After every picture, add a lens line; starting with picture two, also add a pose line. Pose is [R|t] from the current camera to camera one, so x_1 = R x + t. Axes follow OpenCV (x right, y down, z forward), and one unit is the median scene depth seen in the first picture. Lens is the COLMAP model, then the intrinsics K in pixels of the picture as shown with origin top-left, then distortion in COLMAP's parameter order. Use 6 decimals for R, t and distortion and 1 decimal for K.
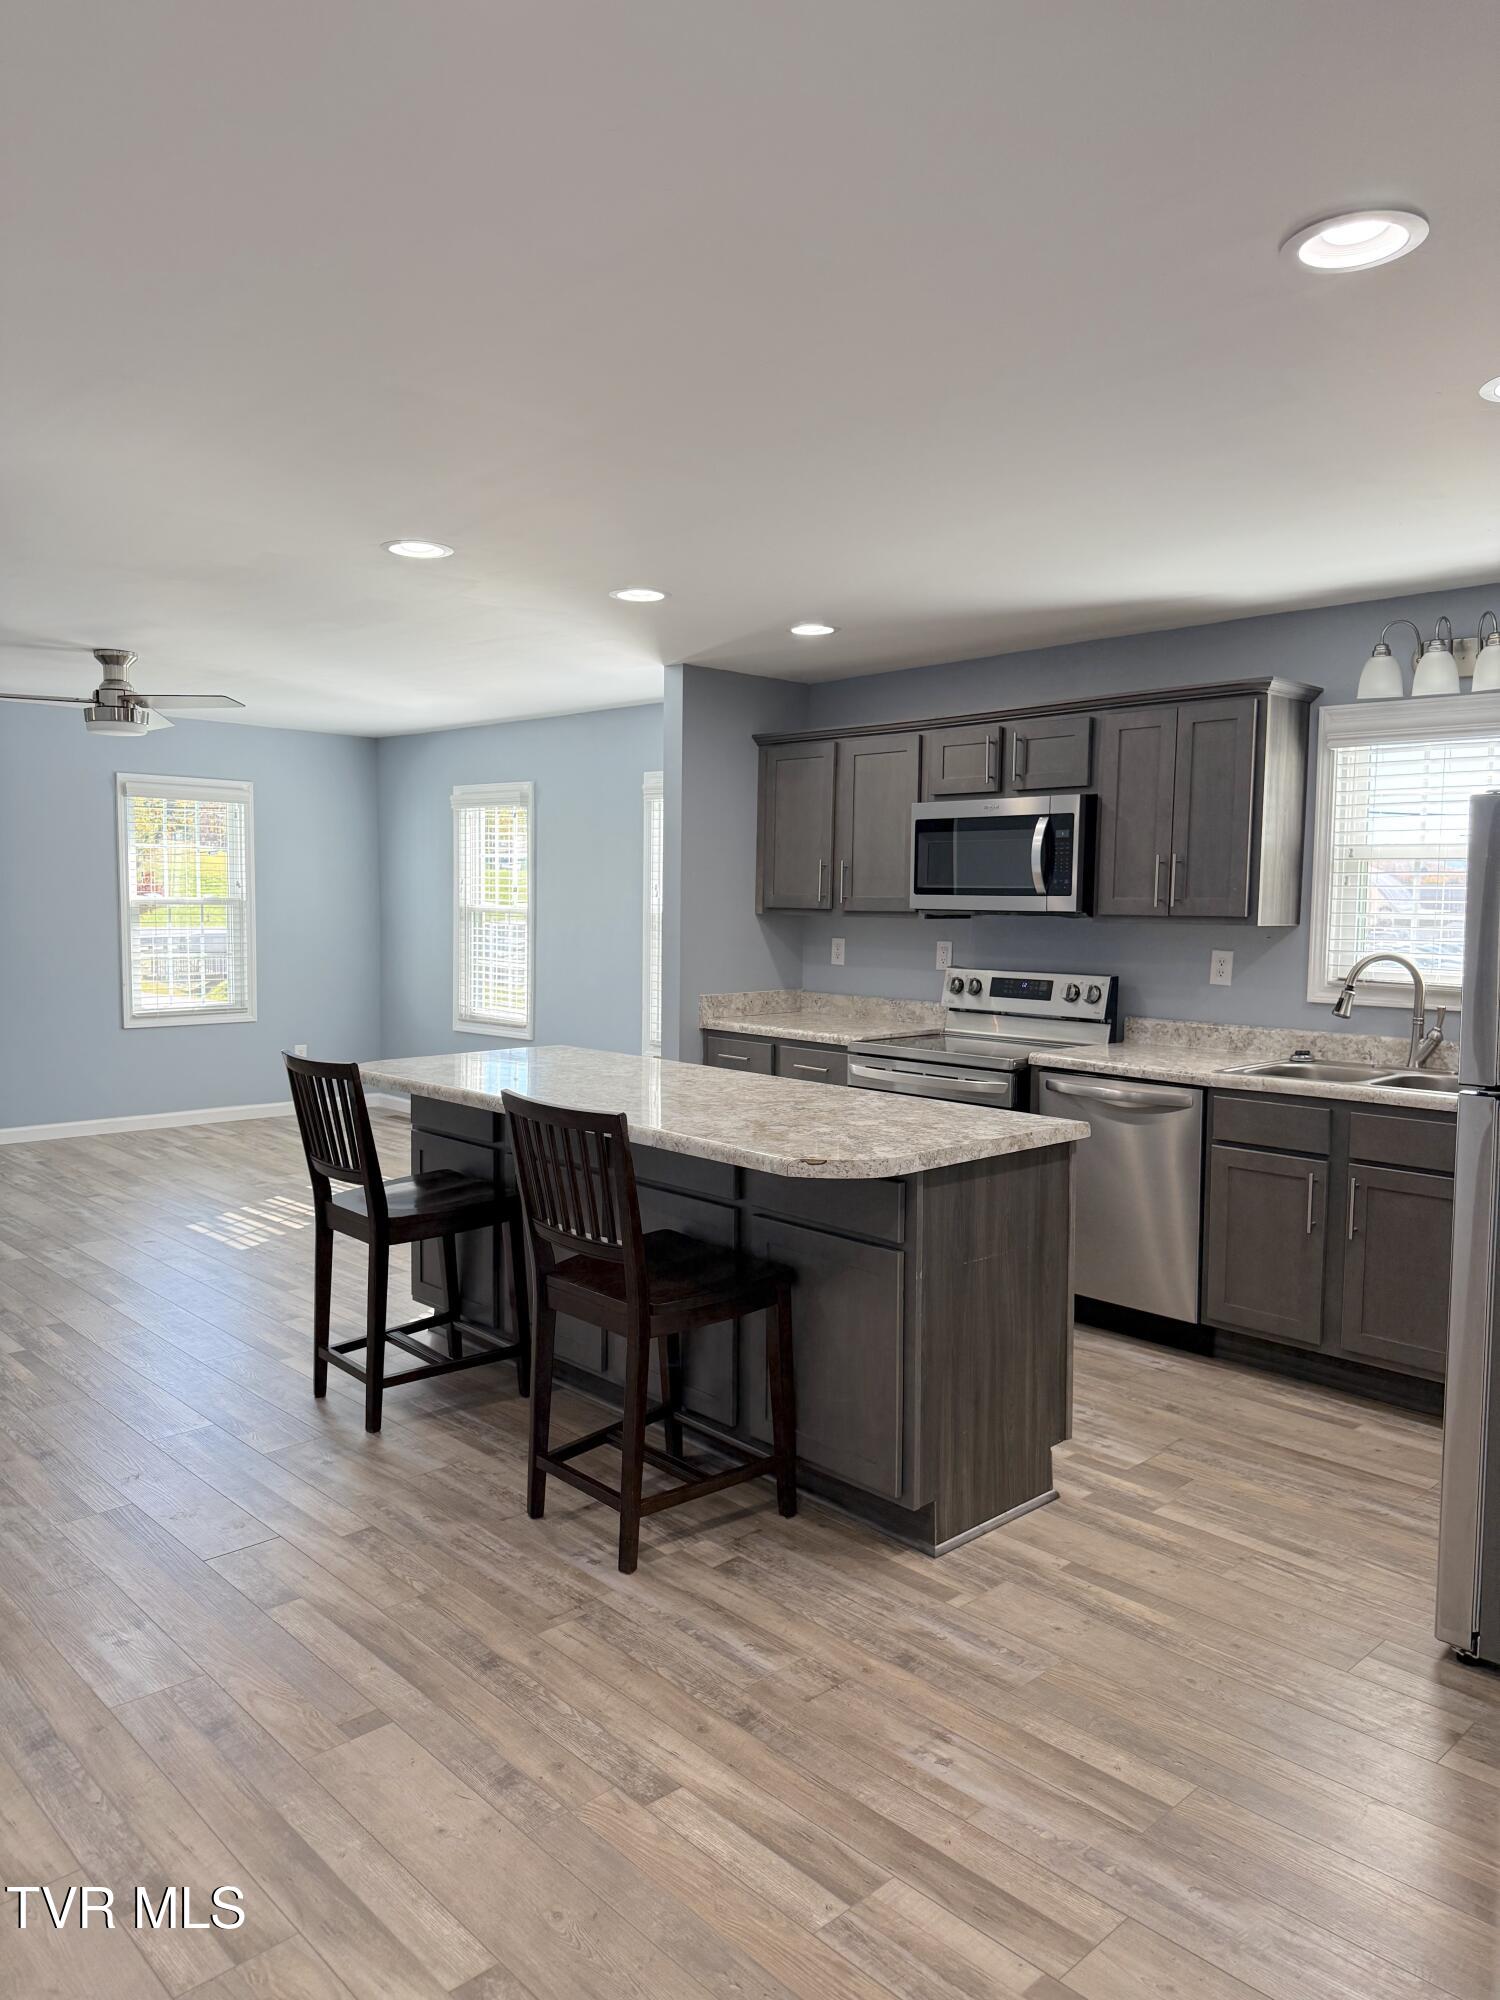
lens RADIAL K [[1402.5, 0, 751.6], [0, 1402.5, 994.1], [0, 0, 1]] dist [0.051617, -0.043260]
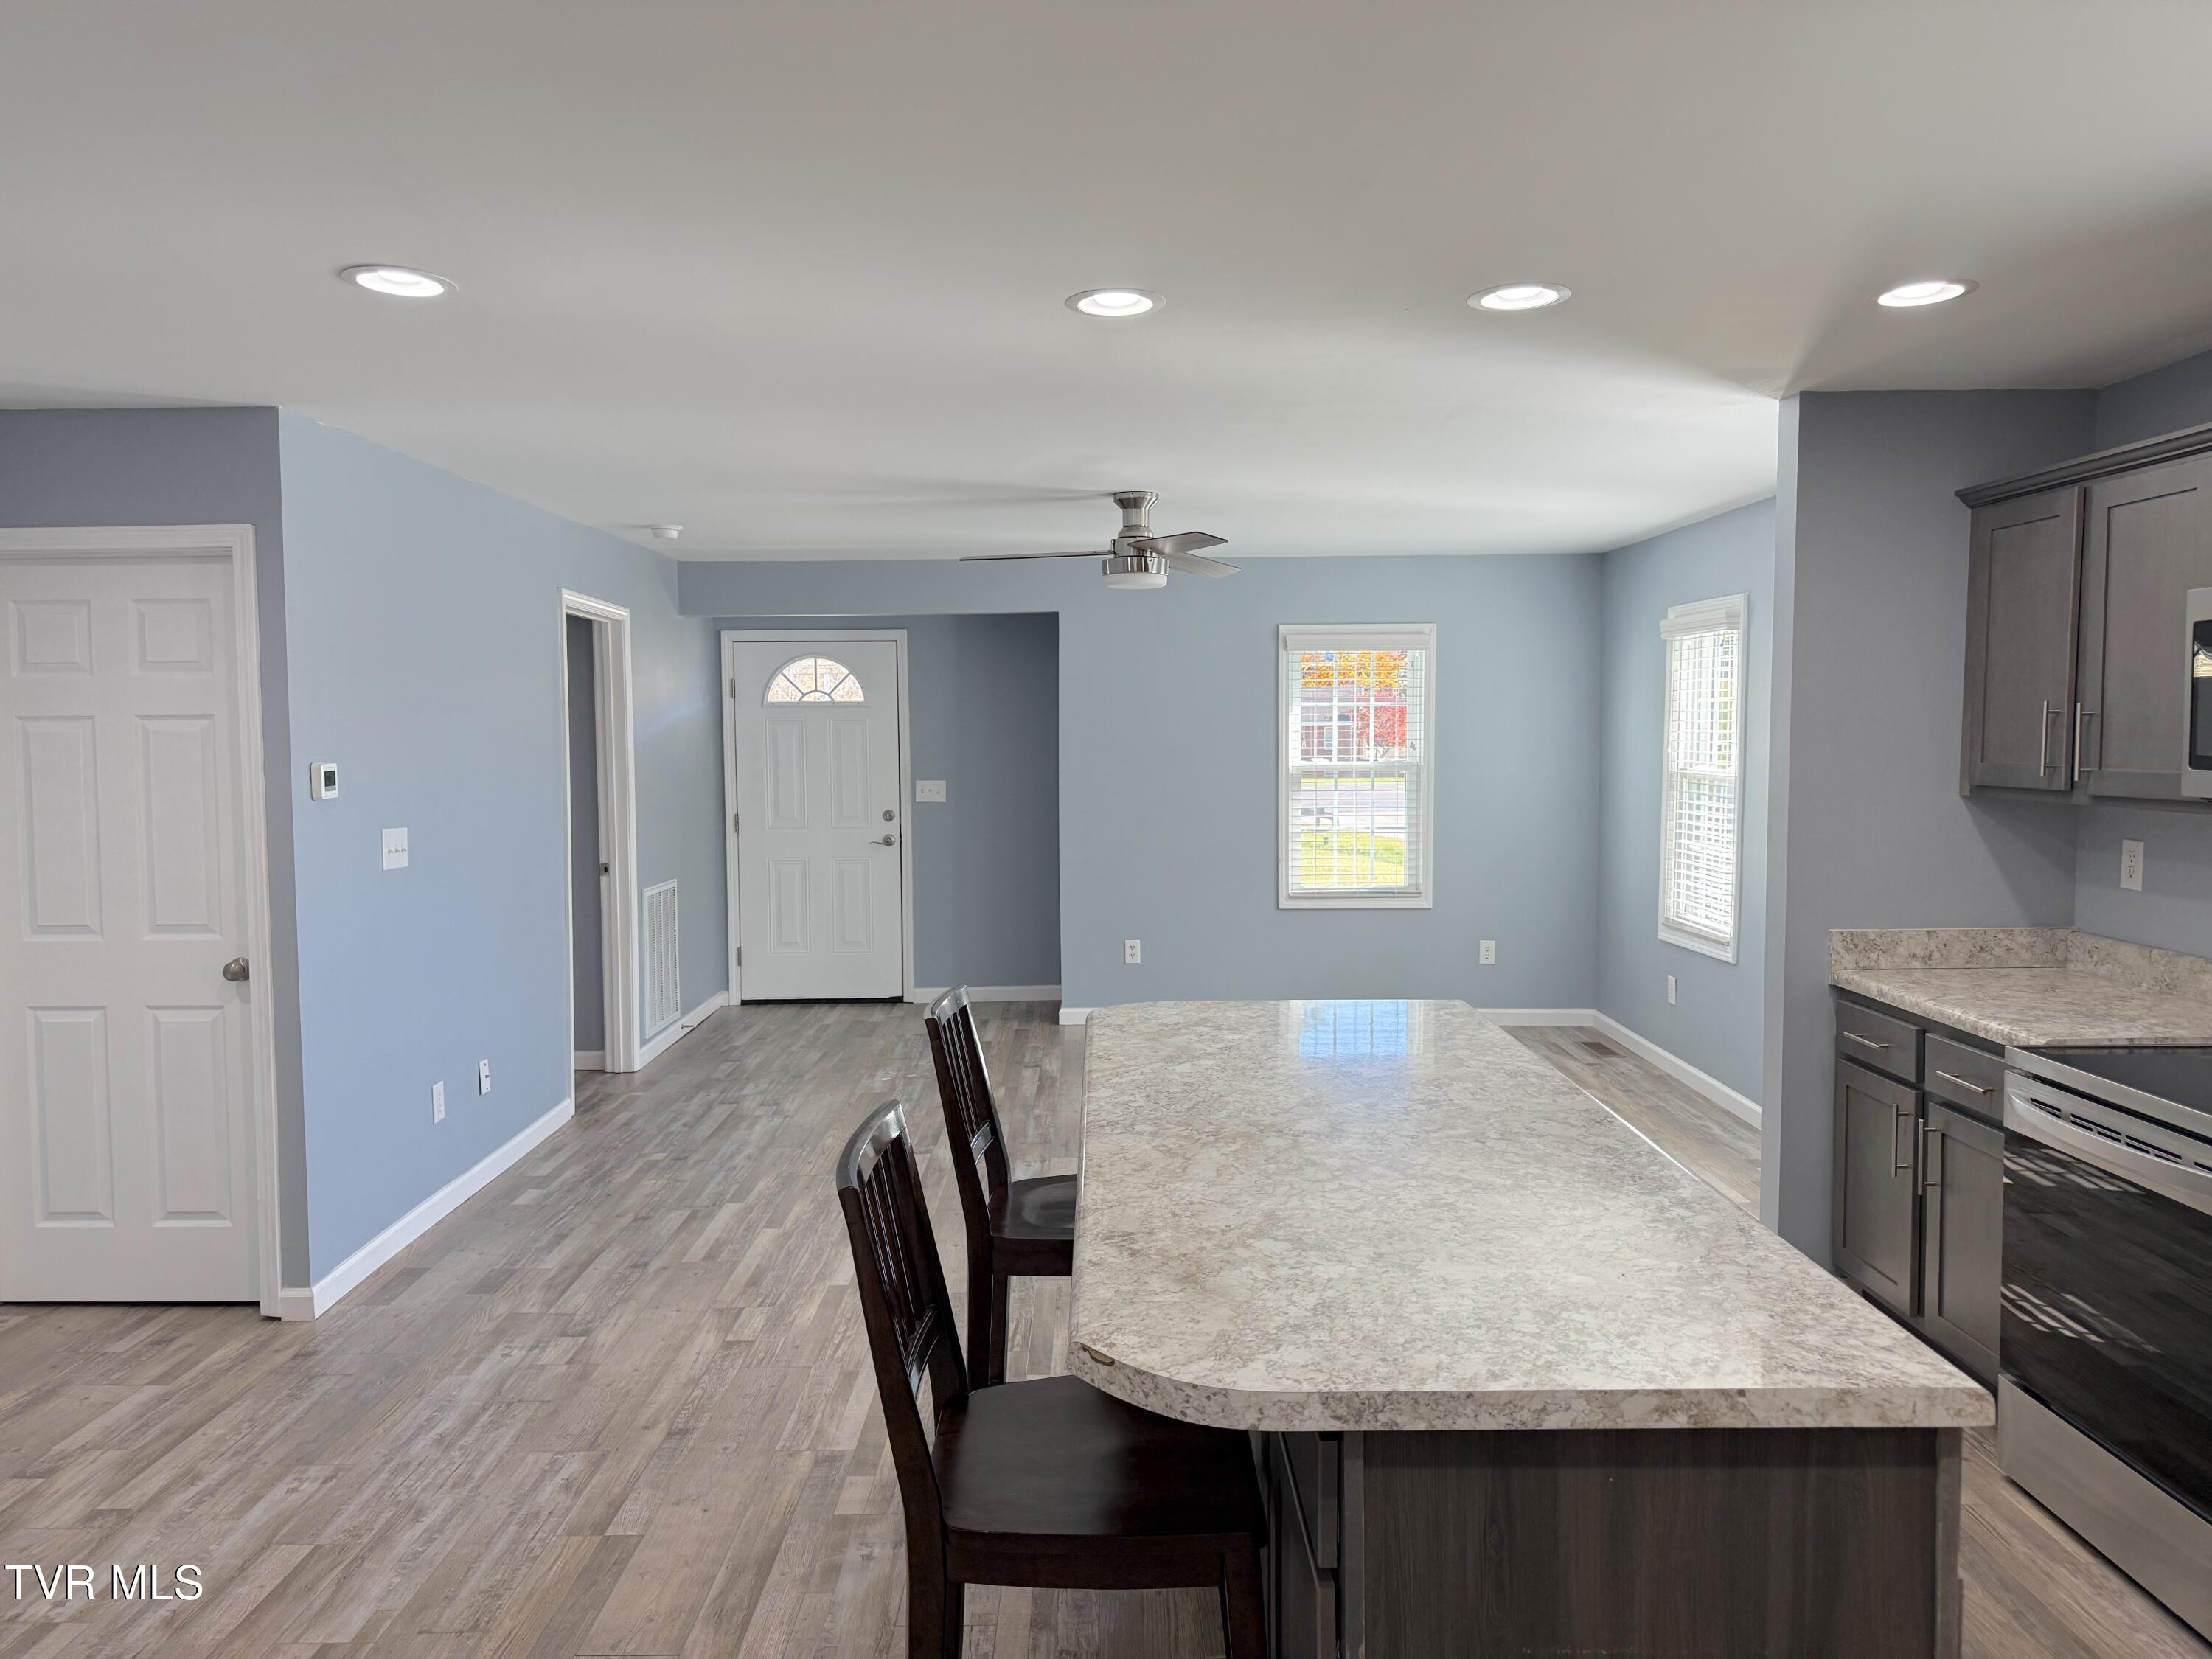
lens RADIAL K [[1551.2, 0, 1091.7], [0, 1551.2, 825.5], [0, 0, 1]] dist [0.051617, -0.043260]
pose [[0.717695, 0.023995, -0.695944, 0.237981], [-0.033109, 0.999452, 0.000316, -0.039294], [0.695570, 0.022816, 0.718096, 0.331741]]
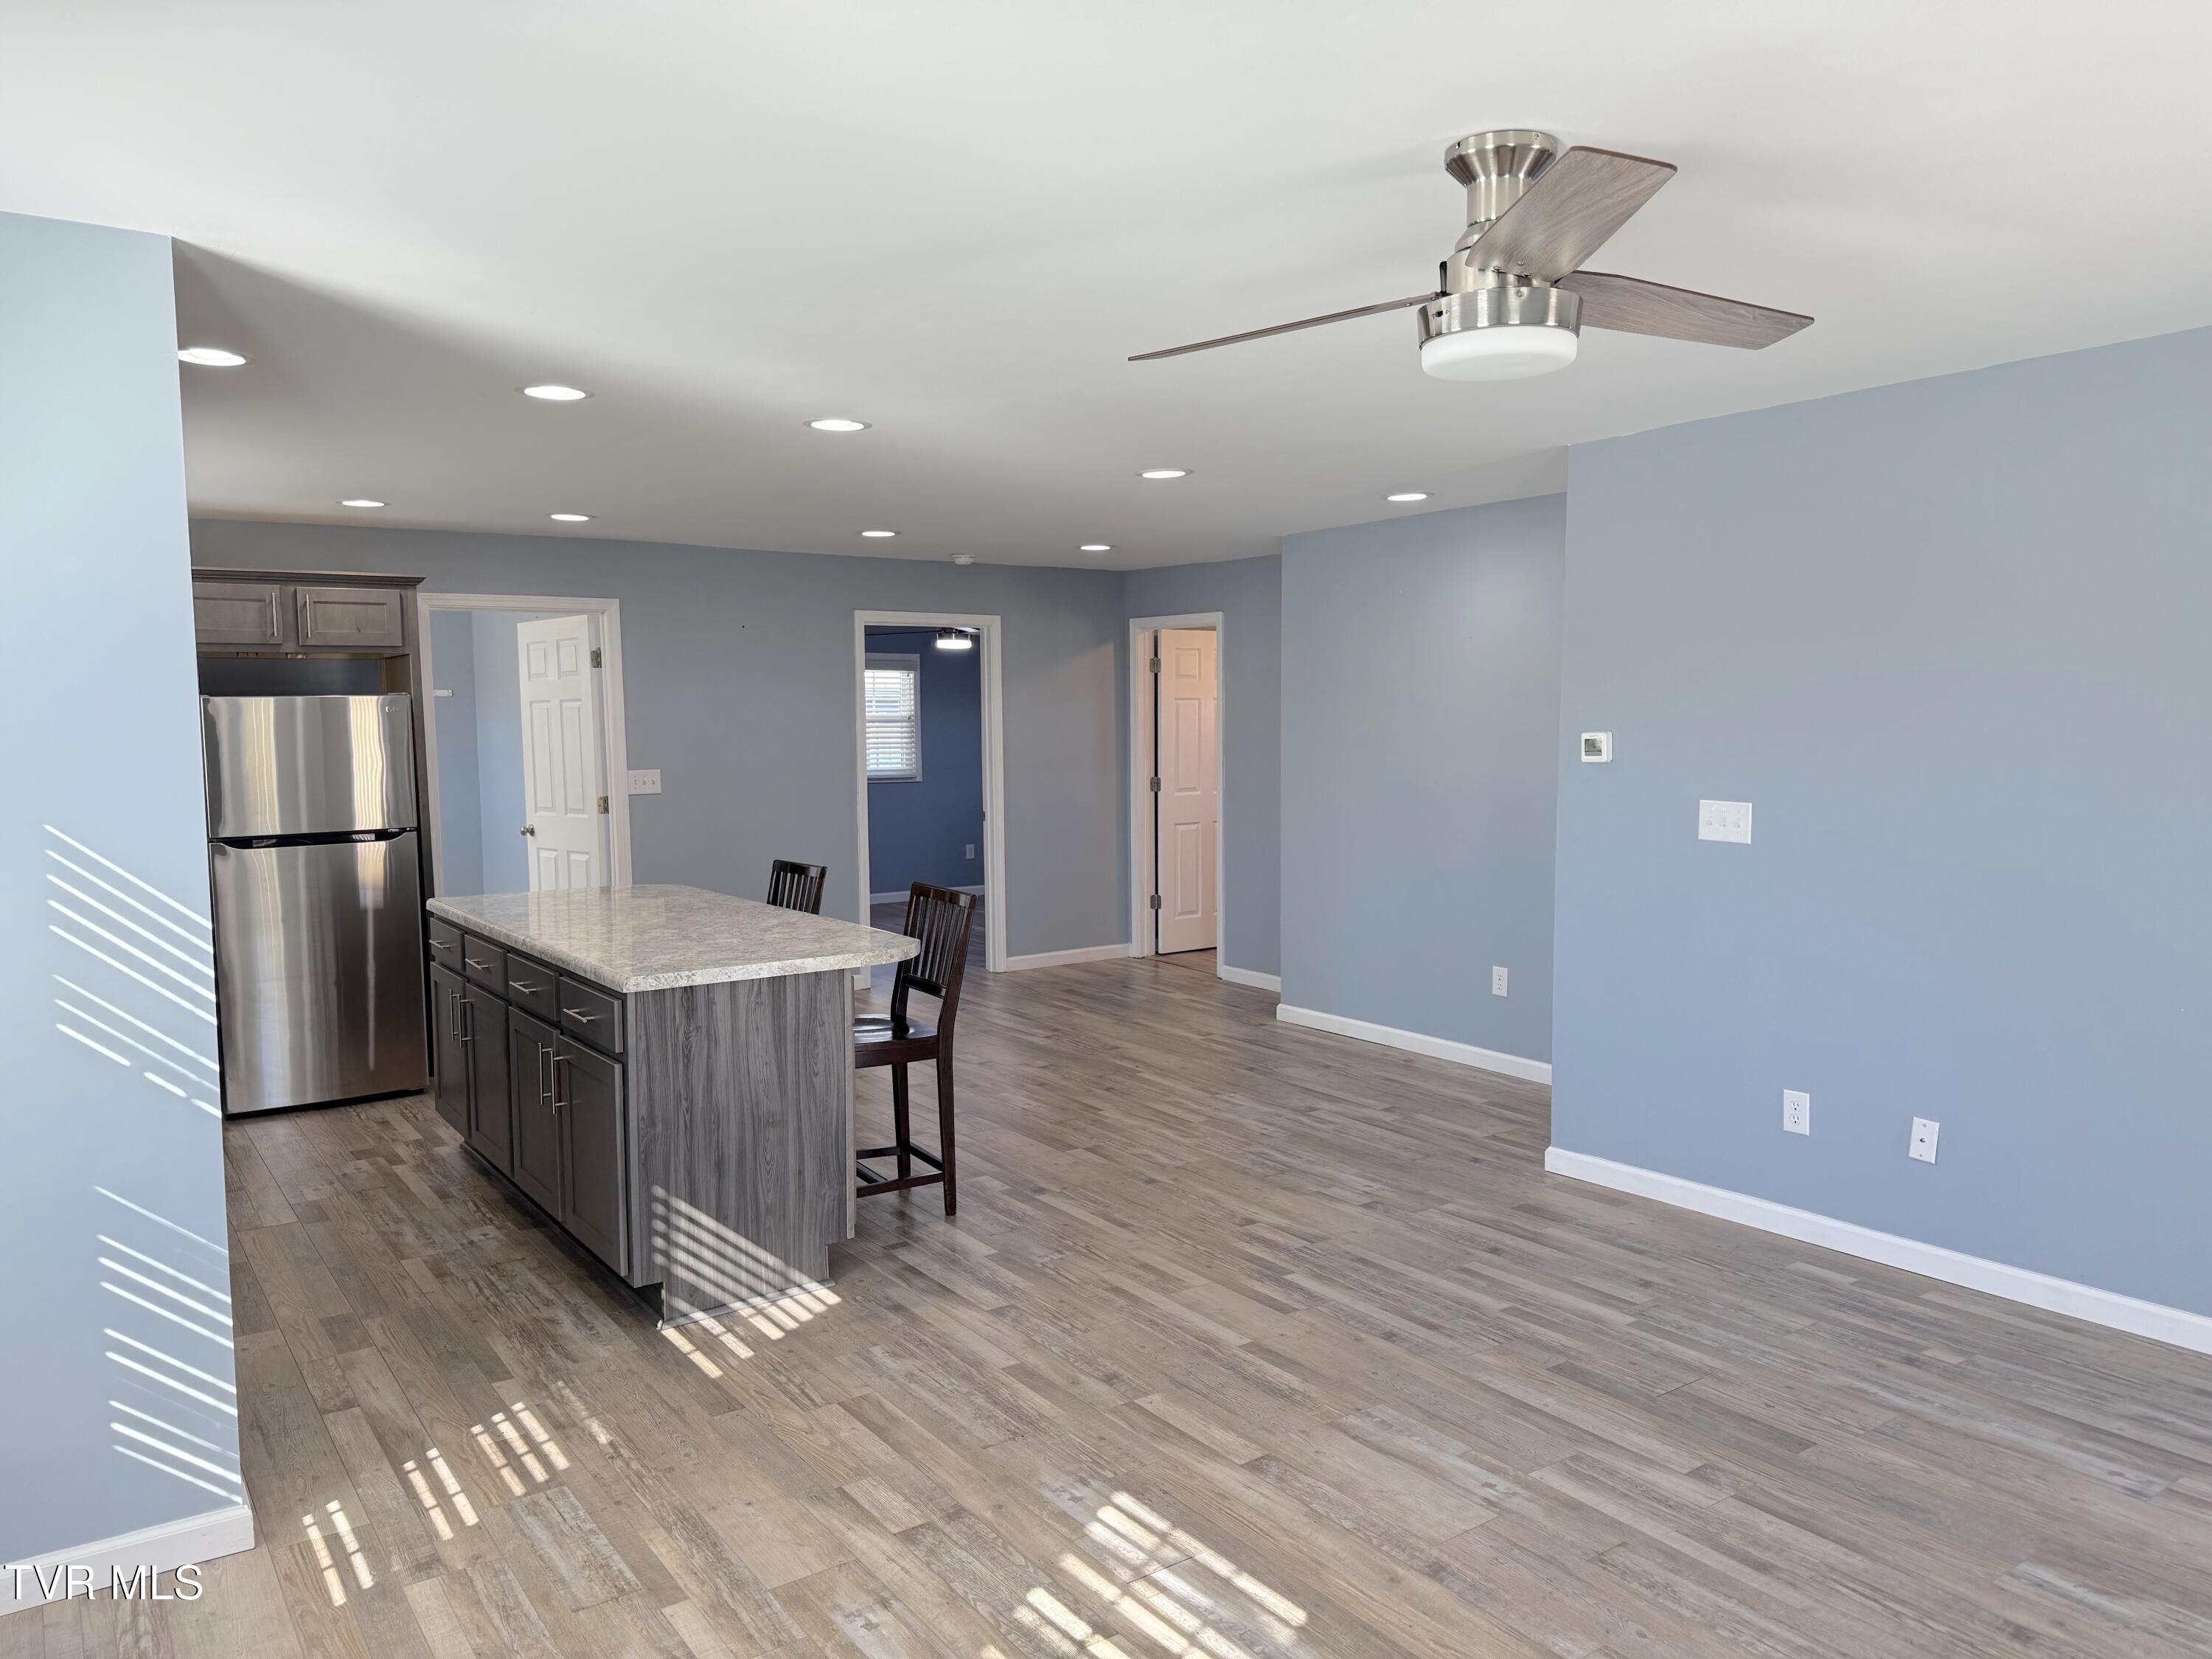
lens RADIAL K [[1551.2, 0, 1075.3], [0, 1551.2, 825.5], [0, 0, 1]] dist [0.051617, -0.043260]
pose [[-0.986166, -0.014424, 0.165132, -0.458509], [0.009967, 0.989245, 0.145928, -0.144783], [-0.165461, 0.145555, -0.975416, 1.635985]]
